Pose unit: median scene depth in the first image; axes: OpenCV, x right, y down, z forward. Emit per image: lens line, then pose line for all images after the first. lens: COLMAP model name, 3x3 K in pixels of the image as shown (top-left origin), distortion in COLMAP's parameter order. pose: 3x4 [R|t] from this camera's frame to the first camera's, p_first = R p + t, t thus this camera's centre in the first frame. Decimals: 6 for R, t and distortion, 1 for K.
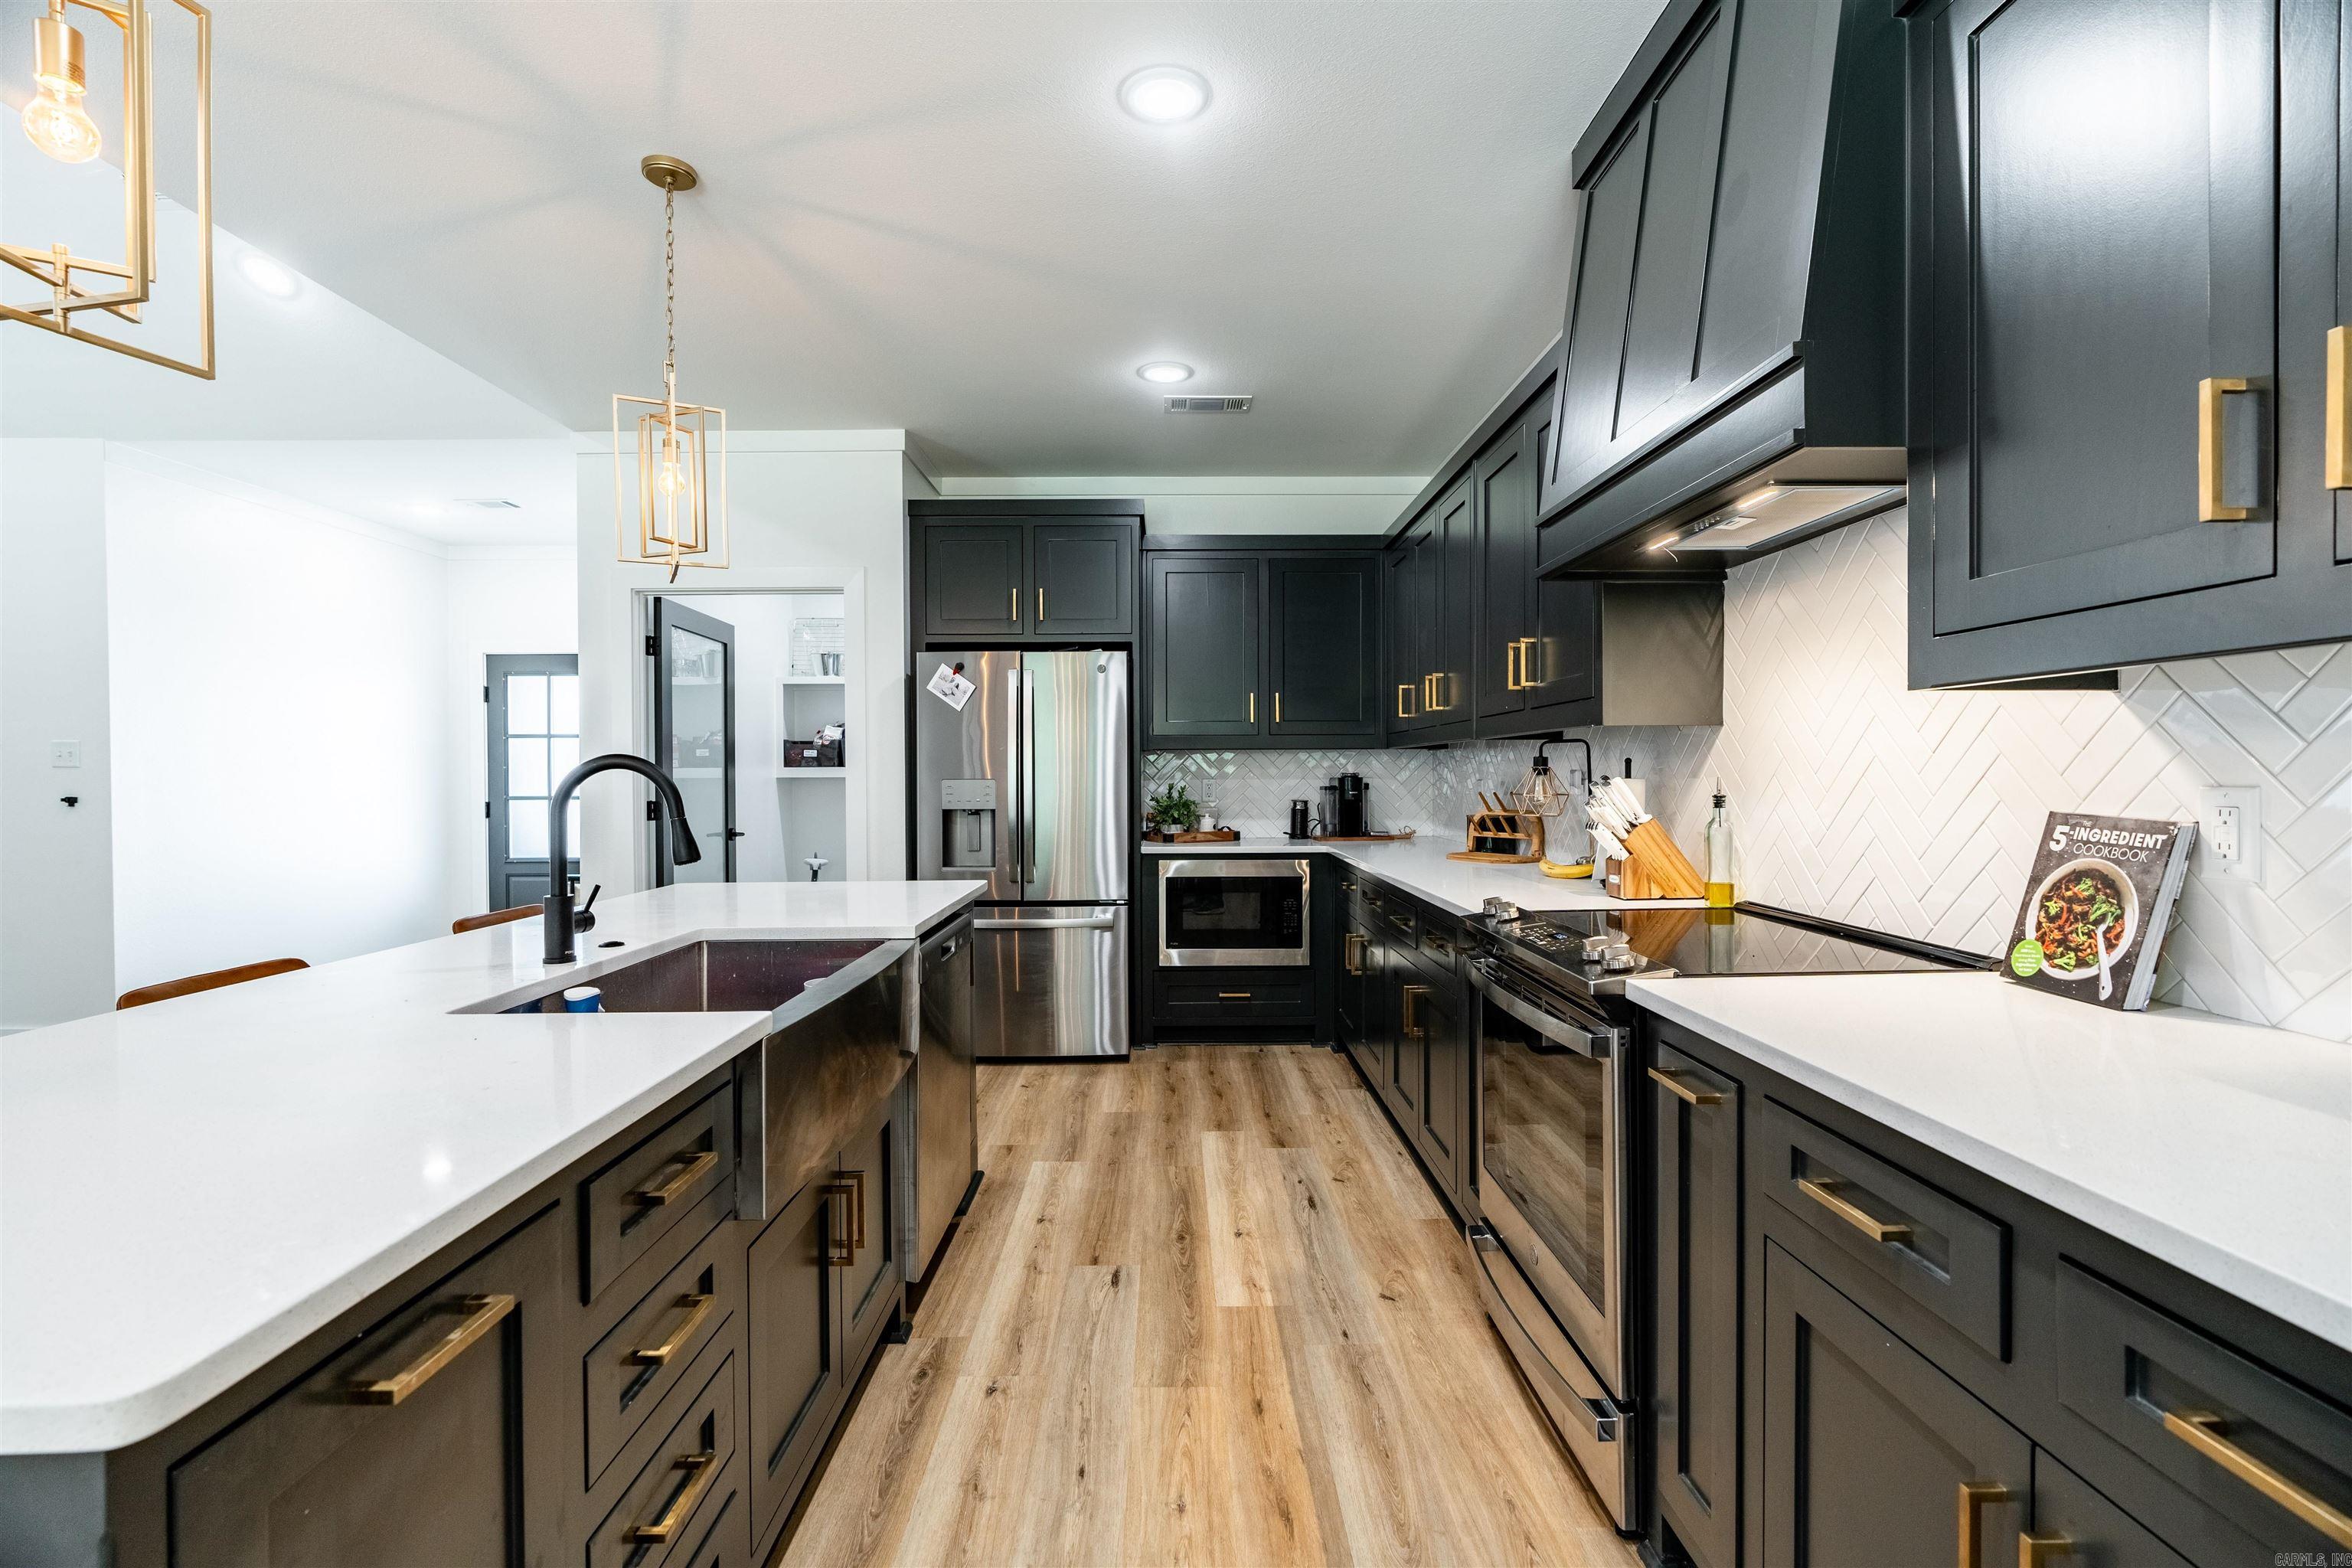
lens RADIAL K [[1063.2, 0, 1183.4], [0, 1063.2, 786.6], [0, 0, 1]] dist [-0.007710, 0.002218]
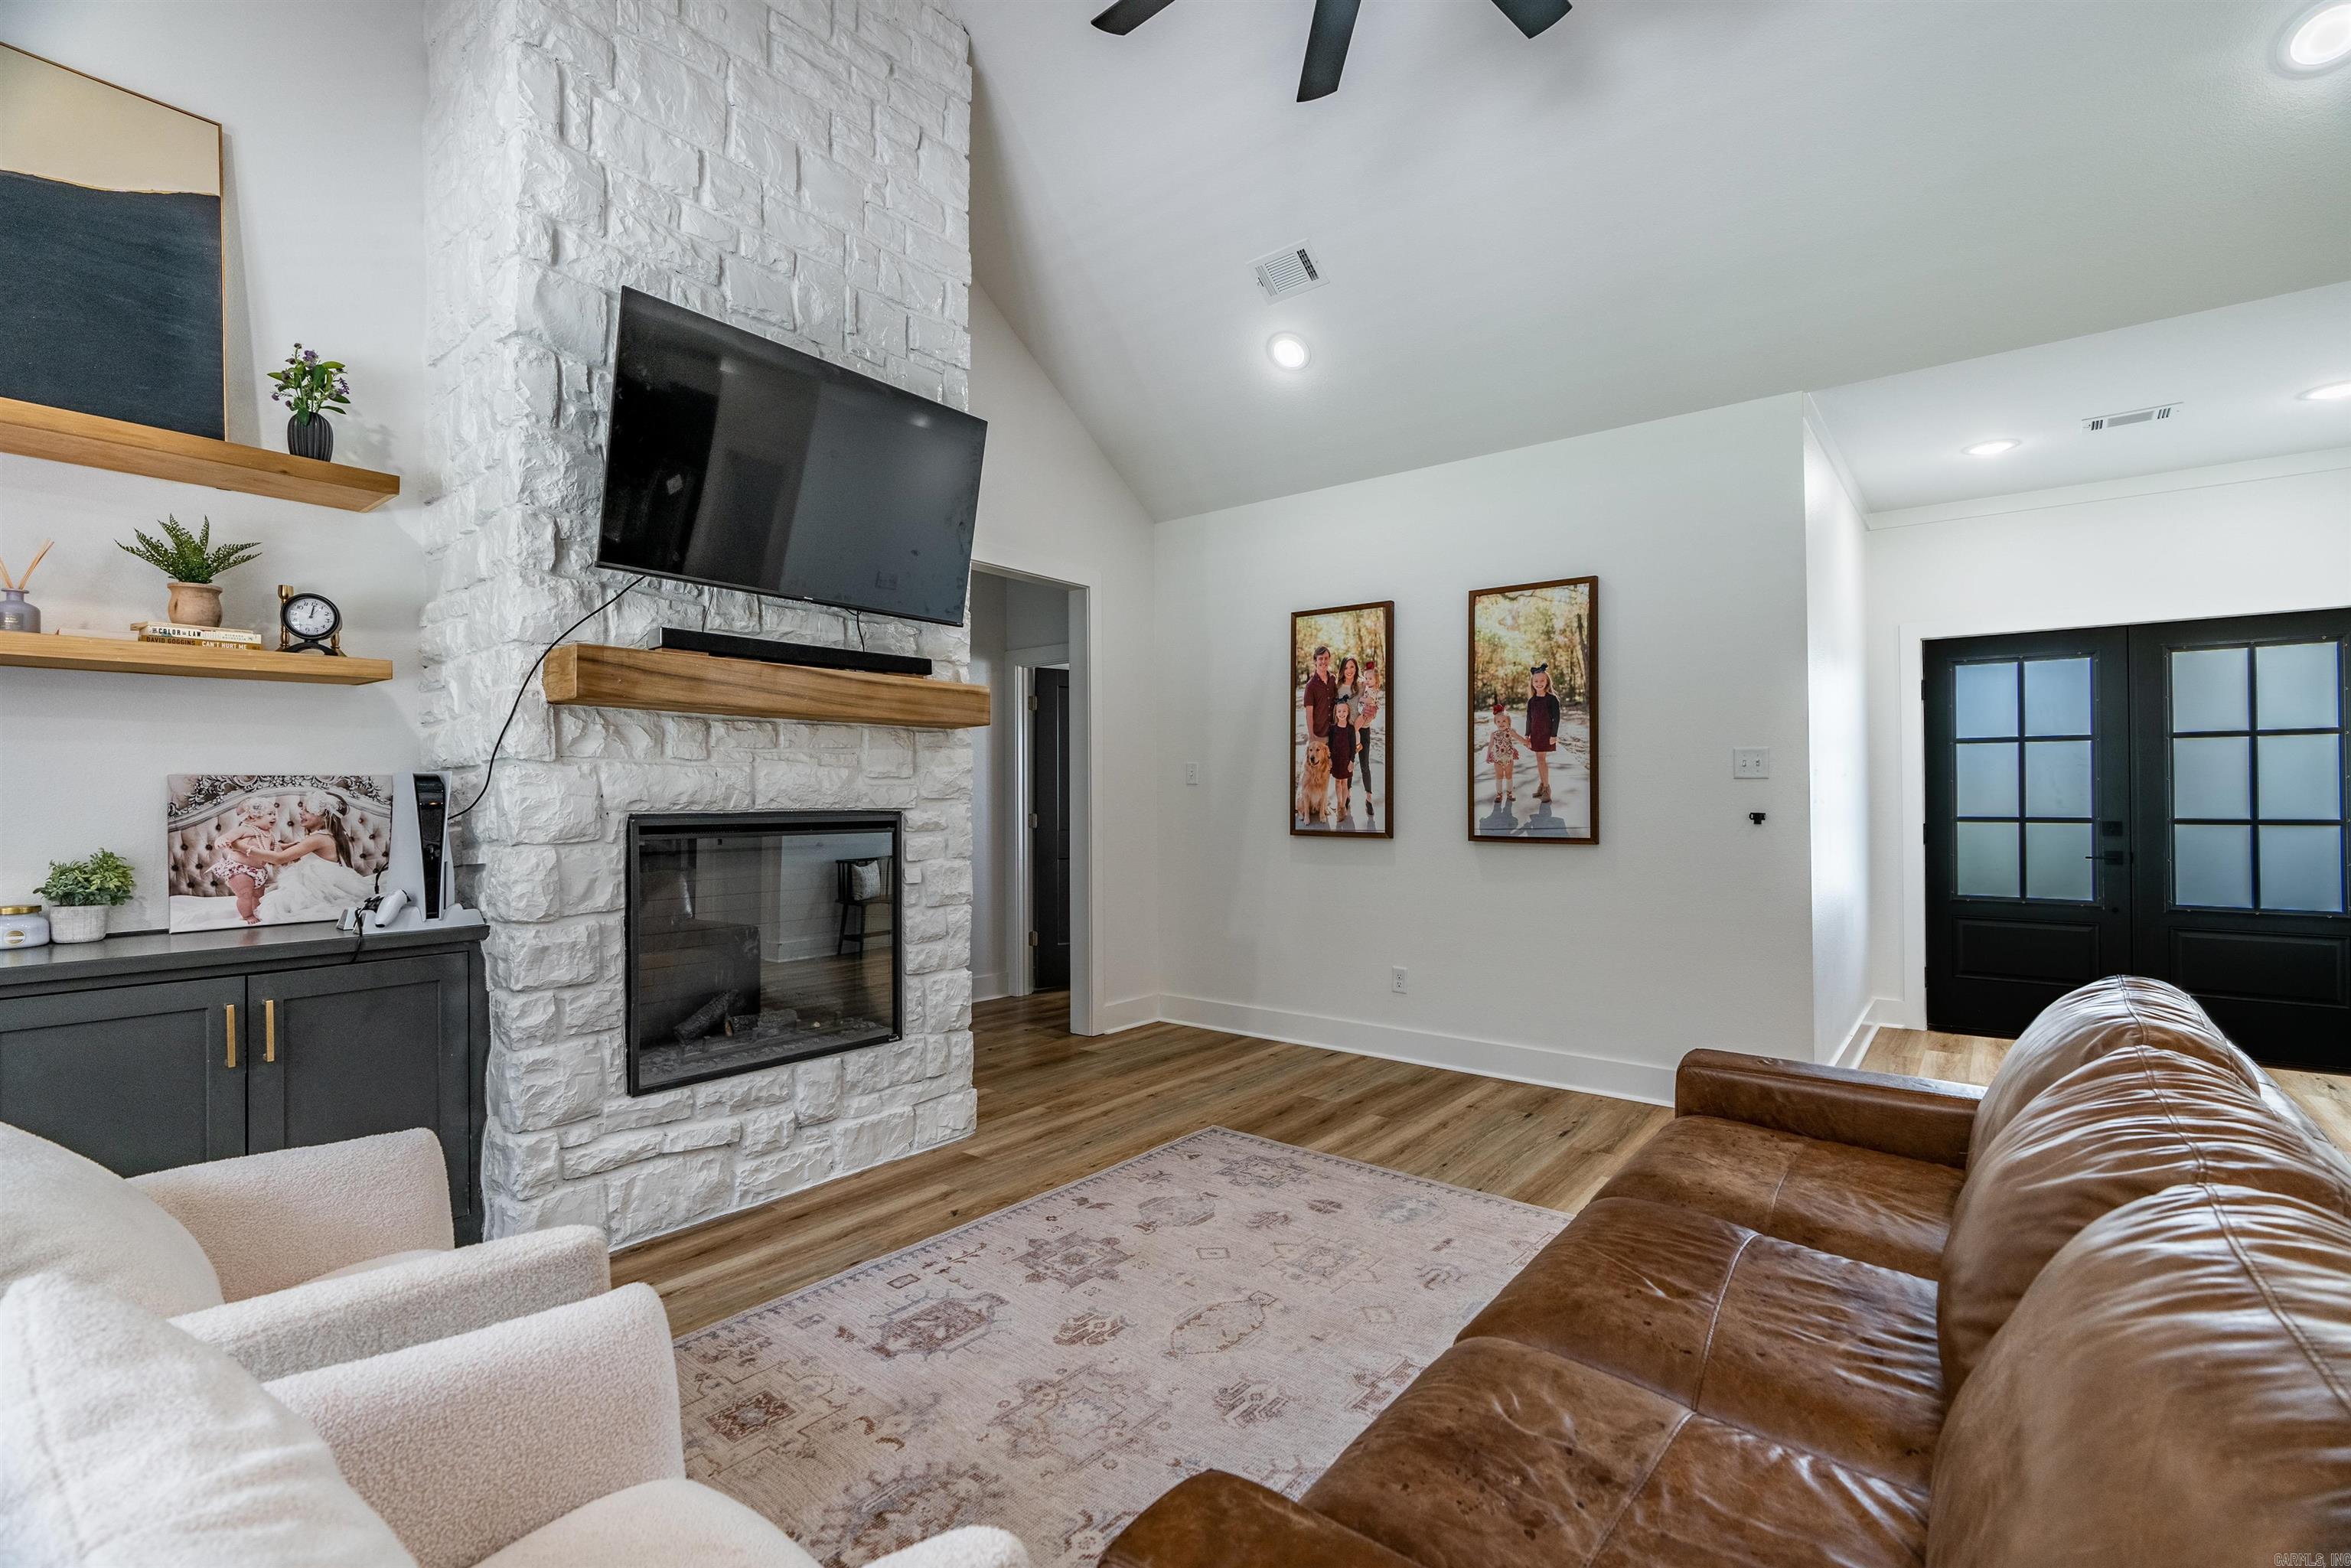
lens RADIAL K [[1062.7, 0, 1176.5], [0, 1062.7, 781.7], [0, 0, 1]] dist [-0.007710, 0.002218]
pose [[0.773525, -0.006248, -0.633734, -1.937213], [-0.007037, 0.999805, -0.018447, 0.005929], [0.633726, 0.018729, 0.773331, 0.044574]]
